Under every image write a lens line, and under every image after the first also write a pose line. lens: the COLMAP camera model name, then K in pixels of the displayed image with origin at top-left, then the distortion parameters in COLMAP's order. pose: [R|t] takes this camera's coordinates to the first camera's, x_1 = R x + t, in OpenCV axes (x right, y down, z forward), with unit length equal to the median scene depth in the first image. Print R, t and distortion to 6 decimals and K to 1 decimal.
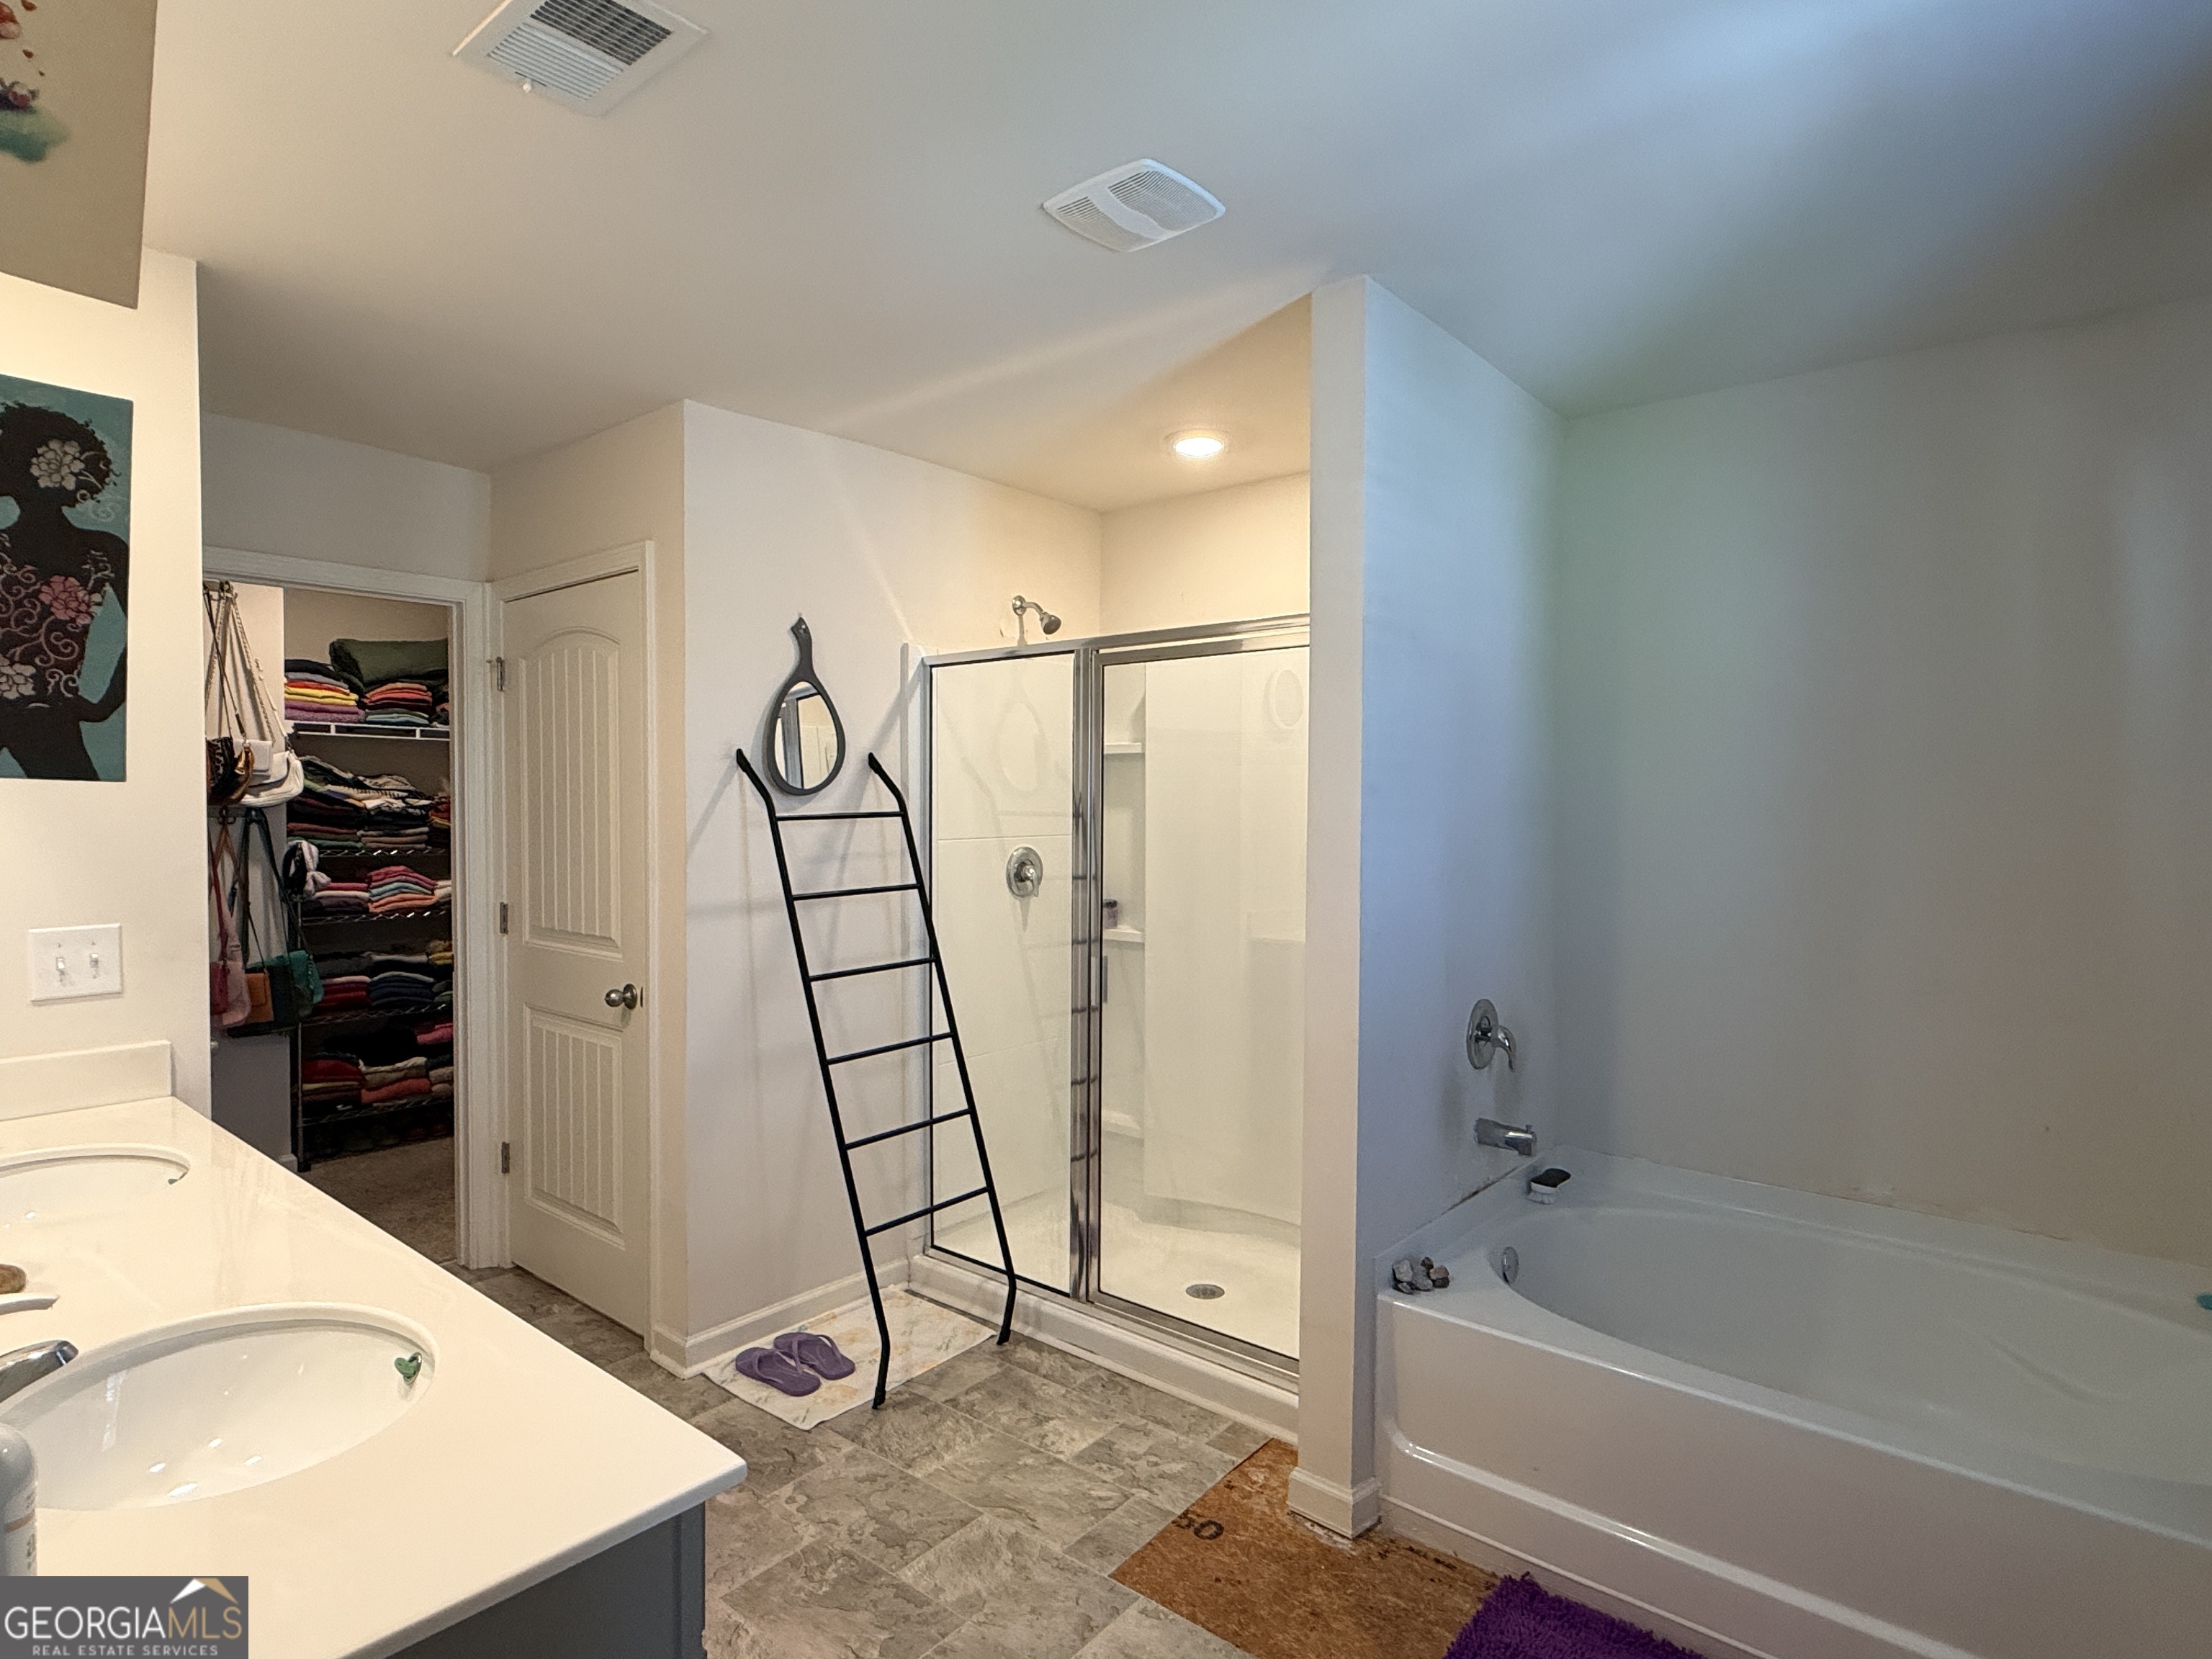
lens RADIAL K [[1190.6, 0, 1098.3], [0, 1190.6, 827.1], [0, 0, 1]] dist [-0.001956, 0.002267]
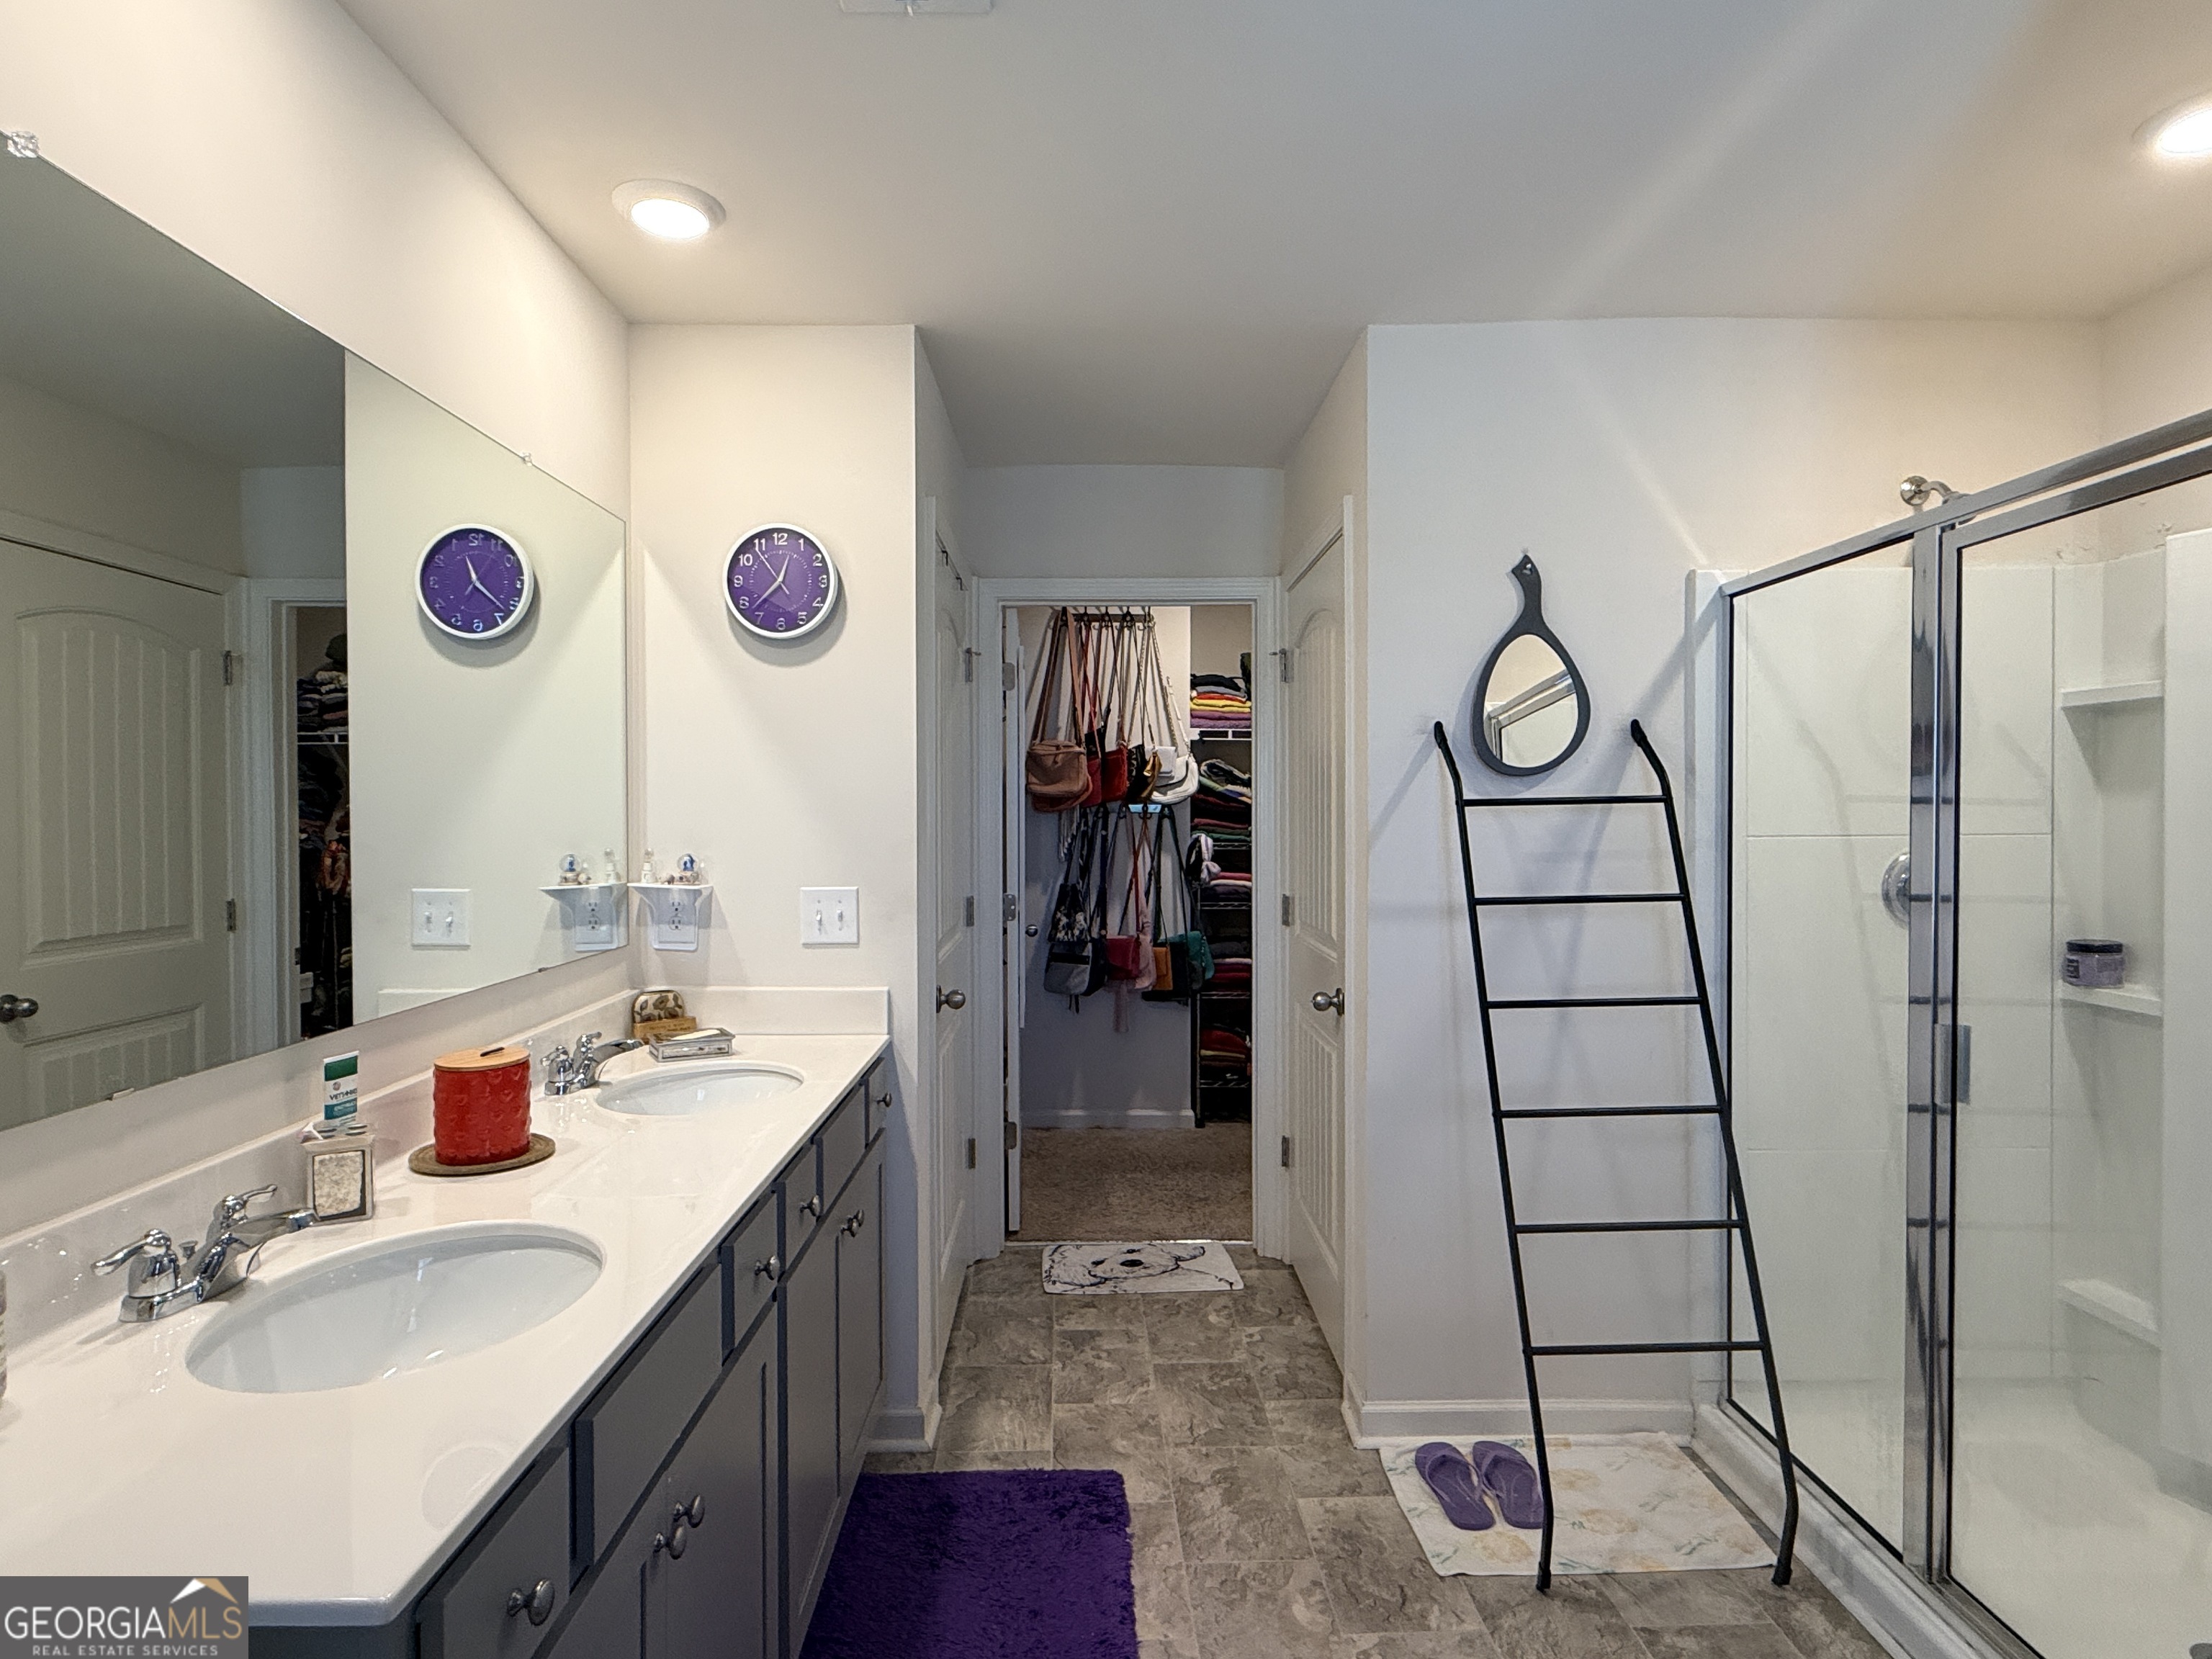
lens RADIAL K [[1190.6, 0, 1106.3], [0, 1190.6, 823.9], [0, 0, 1]] dist [-0.001956, 0.002267]
pose [[0.653709, 0.003418, -0.756738, 0.160177], [-0.013174, 0.999890, -0.006864, 0.013522], [0.756631, 0.014457, 0.653682, 0.242340]]
